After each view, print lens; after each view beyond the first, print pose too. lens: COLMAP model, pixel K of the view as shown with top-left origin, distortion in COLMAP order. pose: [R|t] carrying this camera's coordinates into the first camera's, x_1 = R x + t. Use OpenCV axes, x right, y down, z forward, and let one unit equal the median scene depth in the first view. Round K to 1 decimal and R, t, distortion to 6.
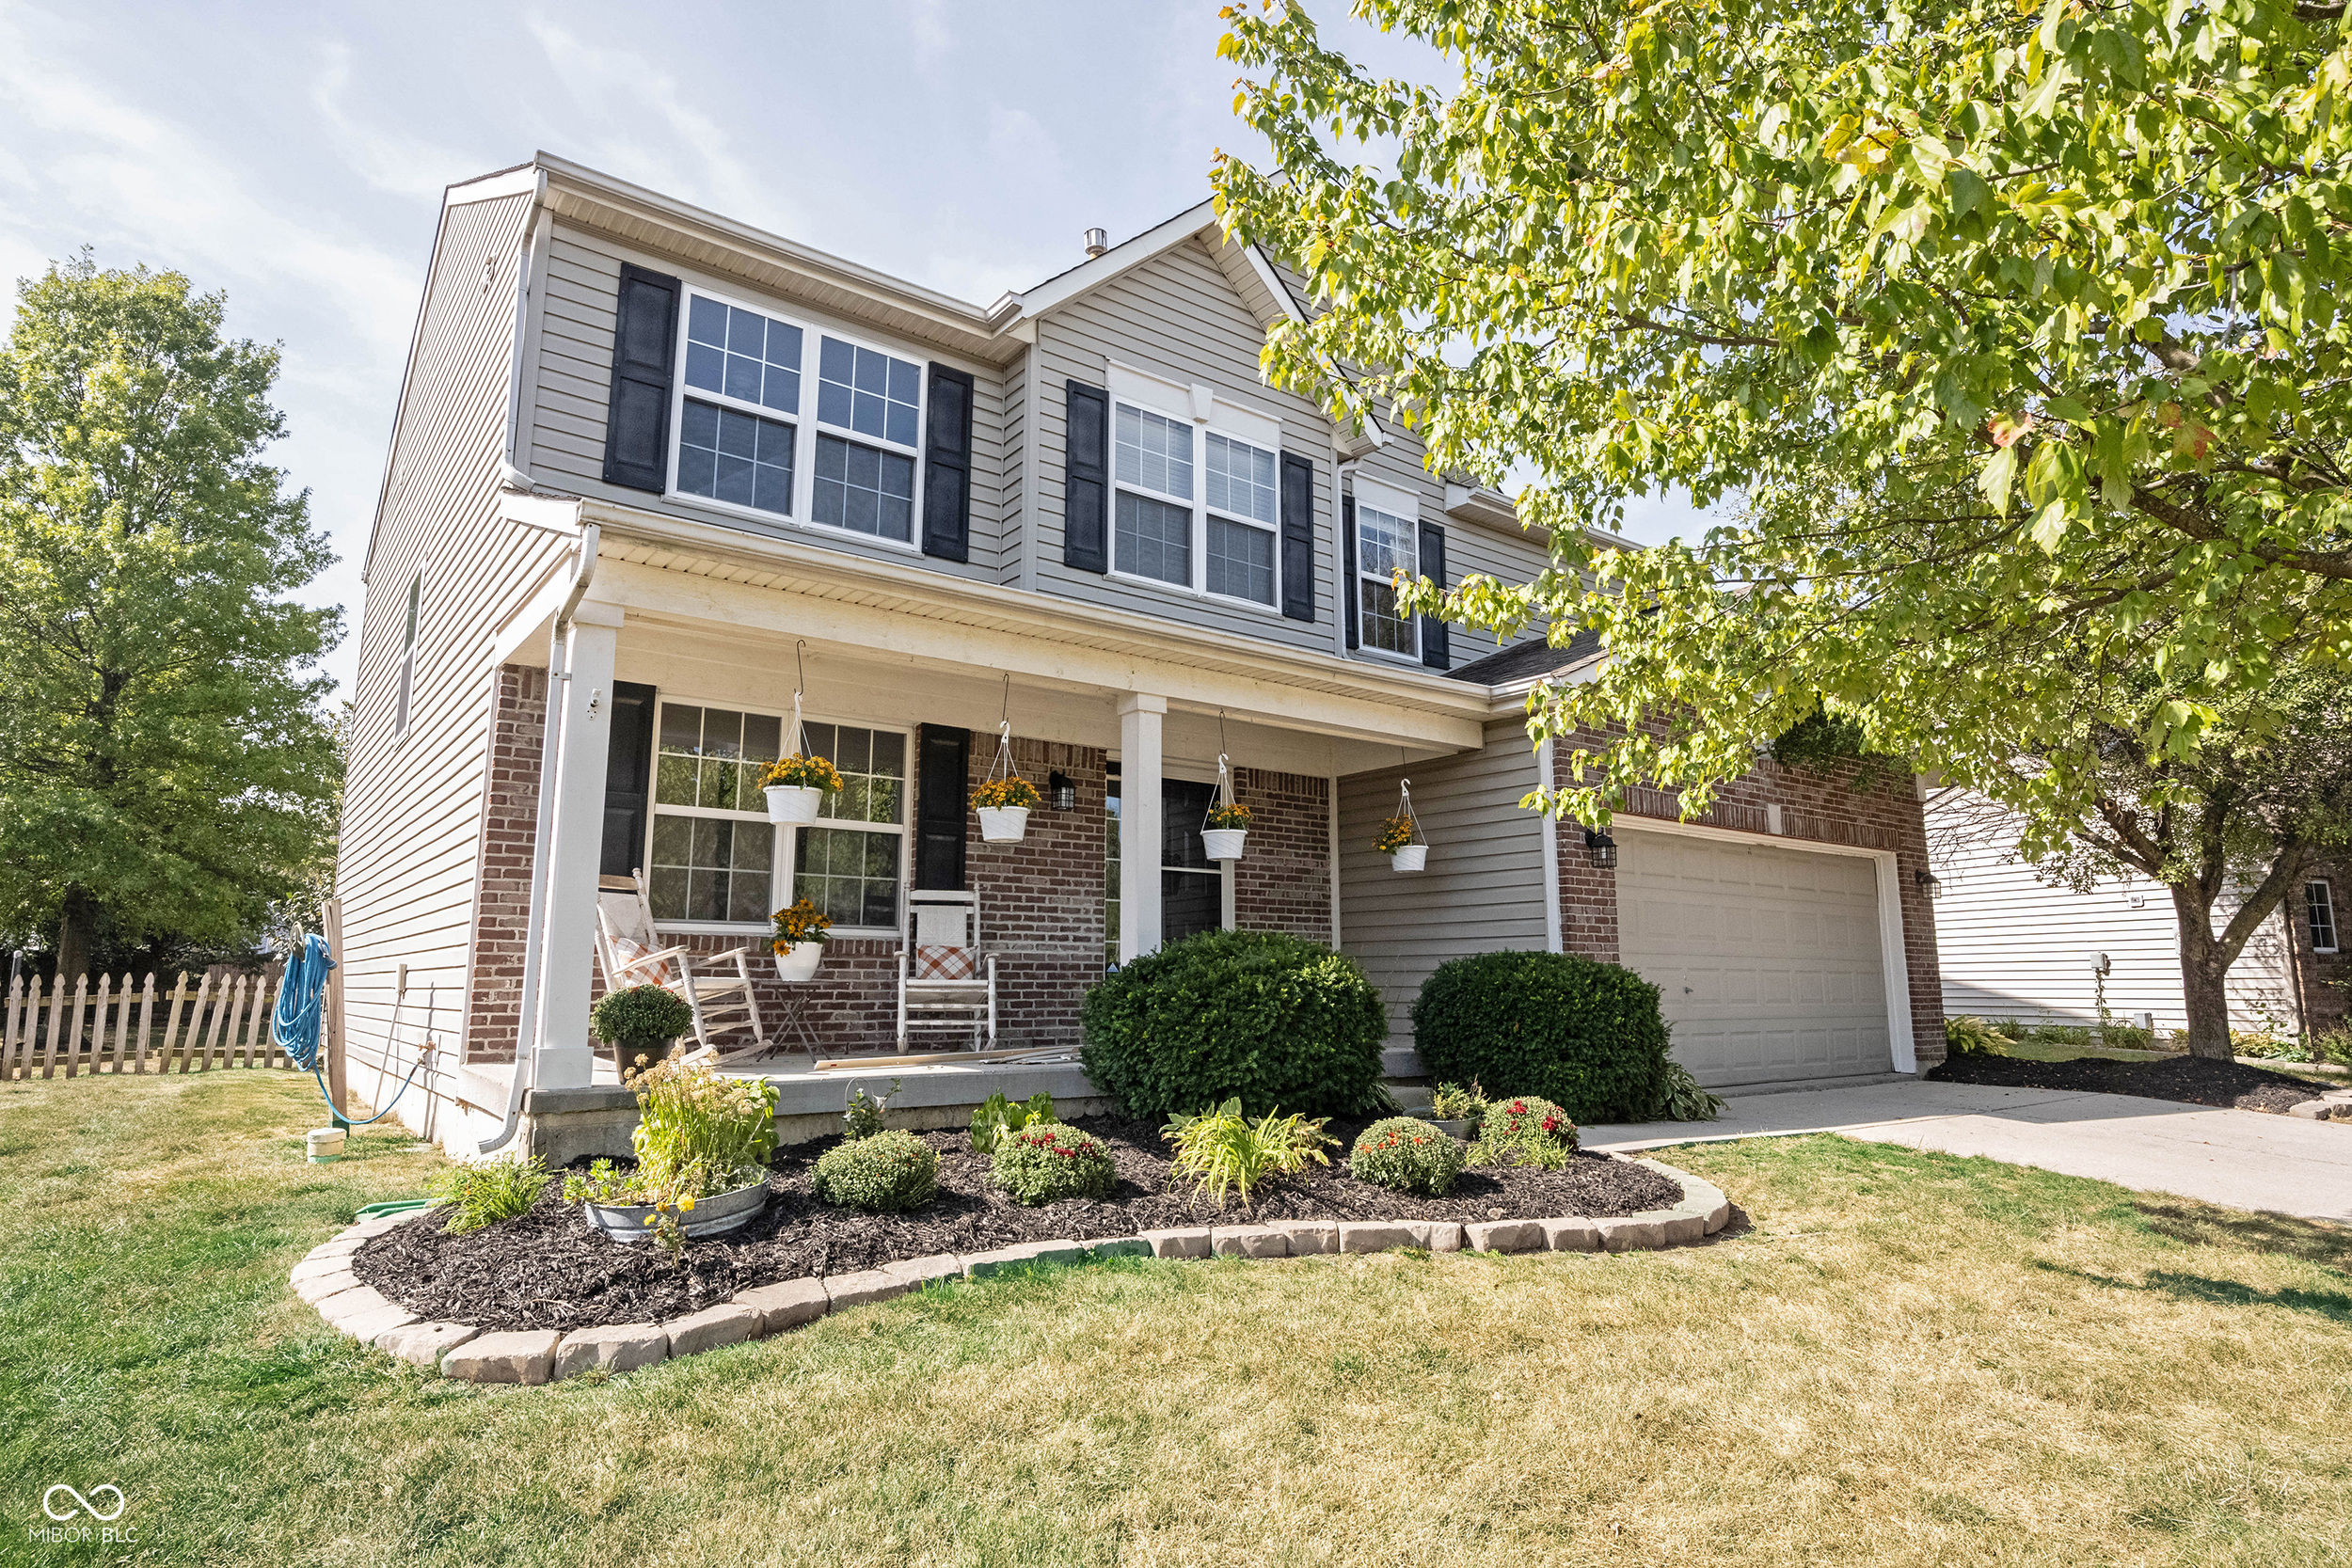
lens RADIAL K [[1285.0, 0, 1171.3], [0, 1285.0, 785.6], [0, 0, 1]] dist [0.000027, -0.000167]
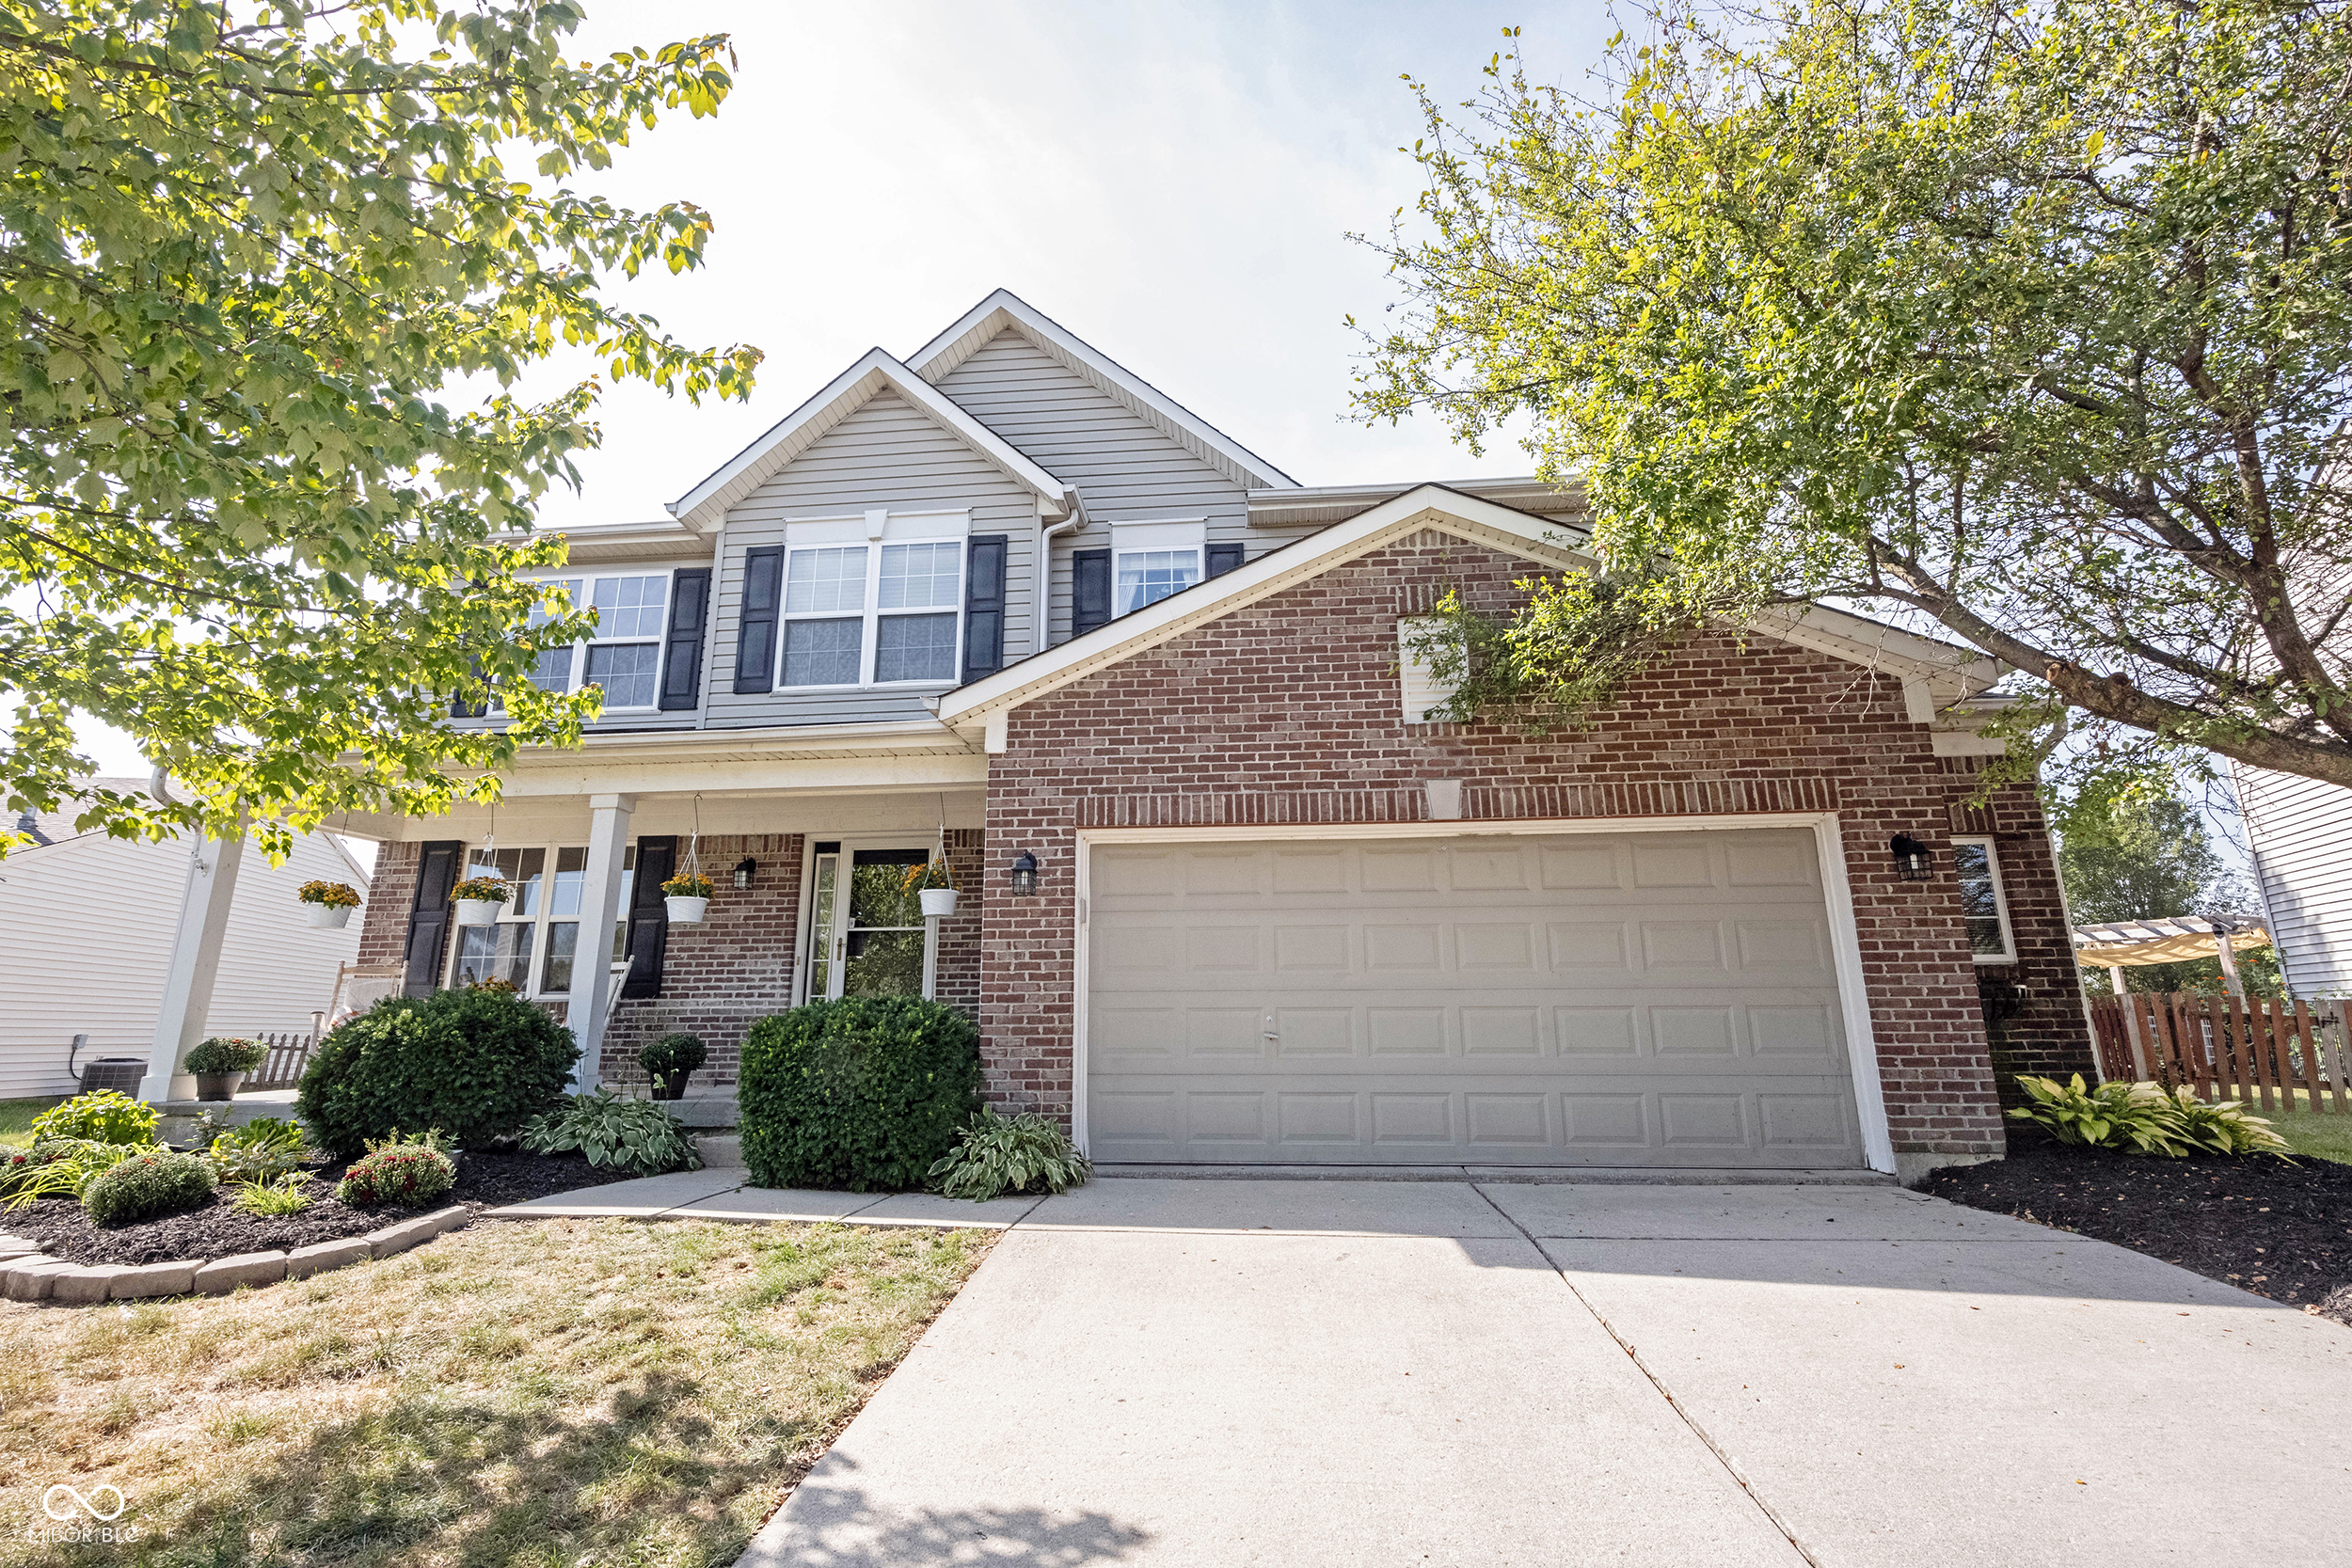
lens RADIAL K [[1072.3, 0, 1186.8], [0, 1072.3, 774.8], [0, 0, 1]] dist [0.004705, -0.000064]
pose [[0.733404, -0.164331, -0.659631, 0.921459], [0.111148, 0.986271, -0.122126, 0.083374], [0.670645, 0.016251, 0.741601, 0.523806]]
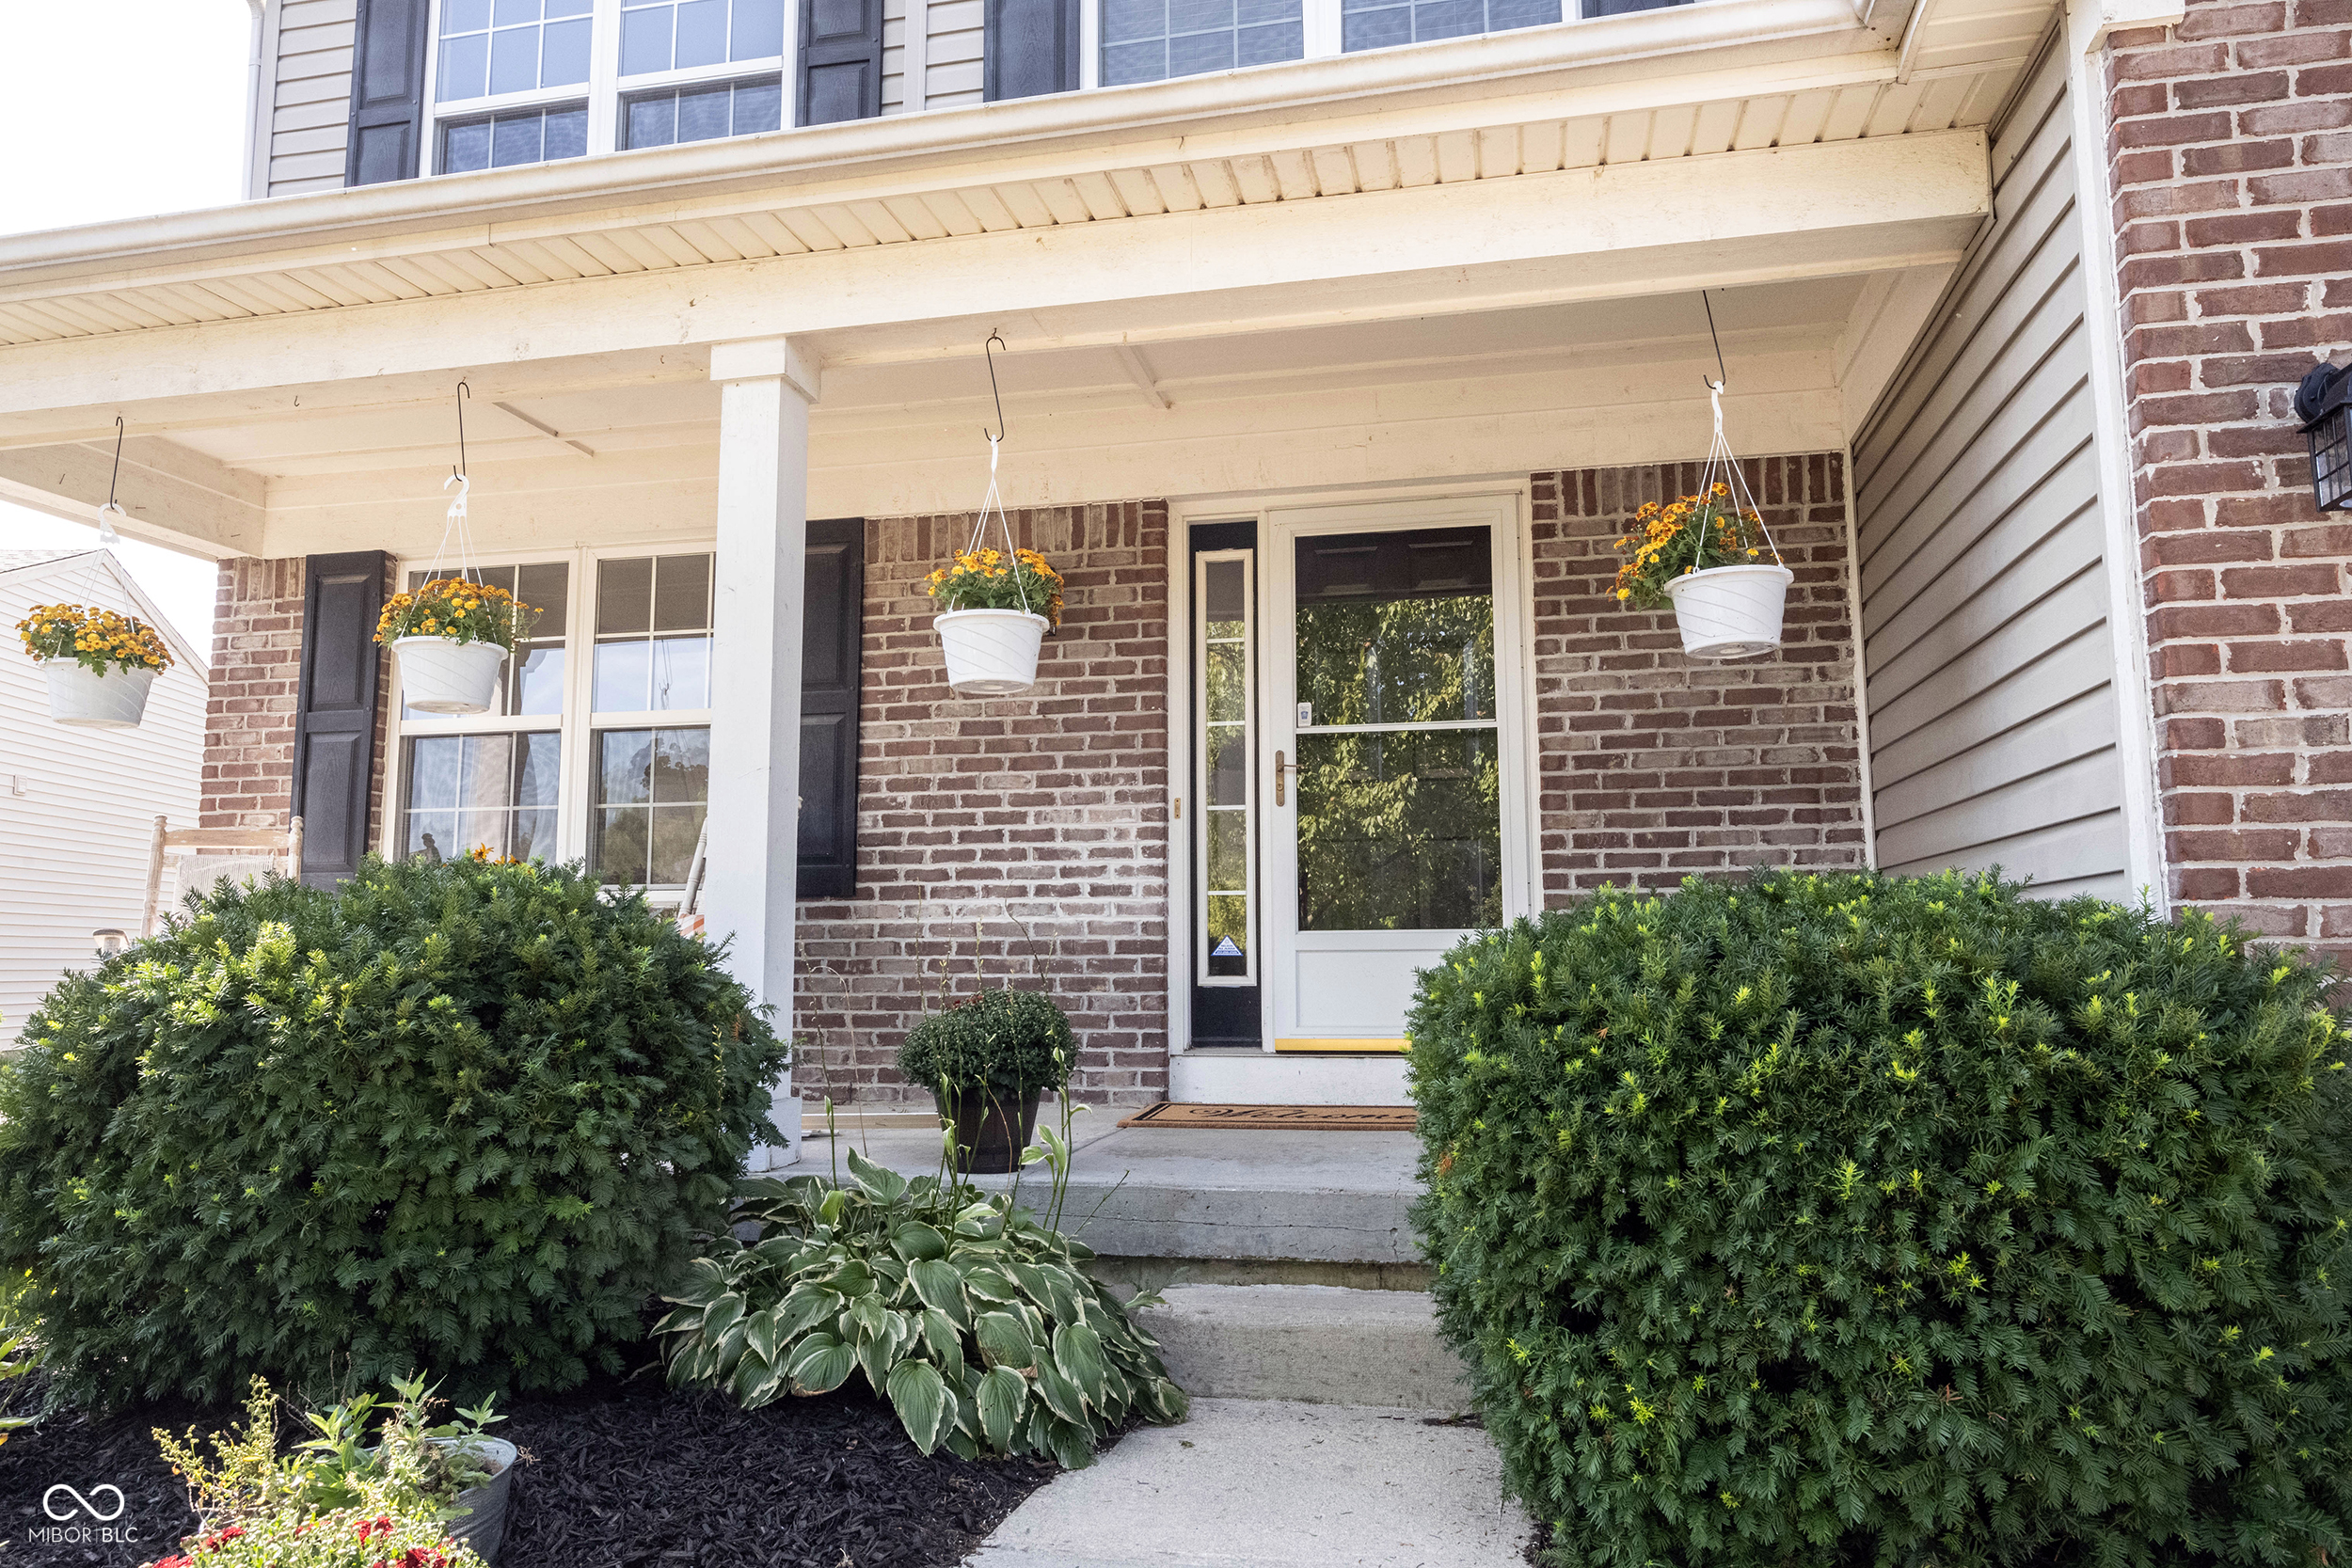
lens RADIAL K [[1521.1, 0, 1169.3], [0, 1521.1, 789.4], [0, 0, 1]] dist [-0.005302, 0.003623]
pose [[0.650402, -0.088032, -0.754472, 0.393598], [0.122485, 0.992418, -0.010205, 0.090625], [0.749649, -0.085774, 0.656253, 0.644419]]
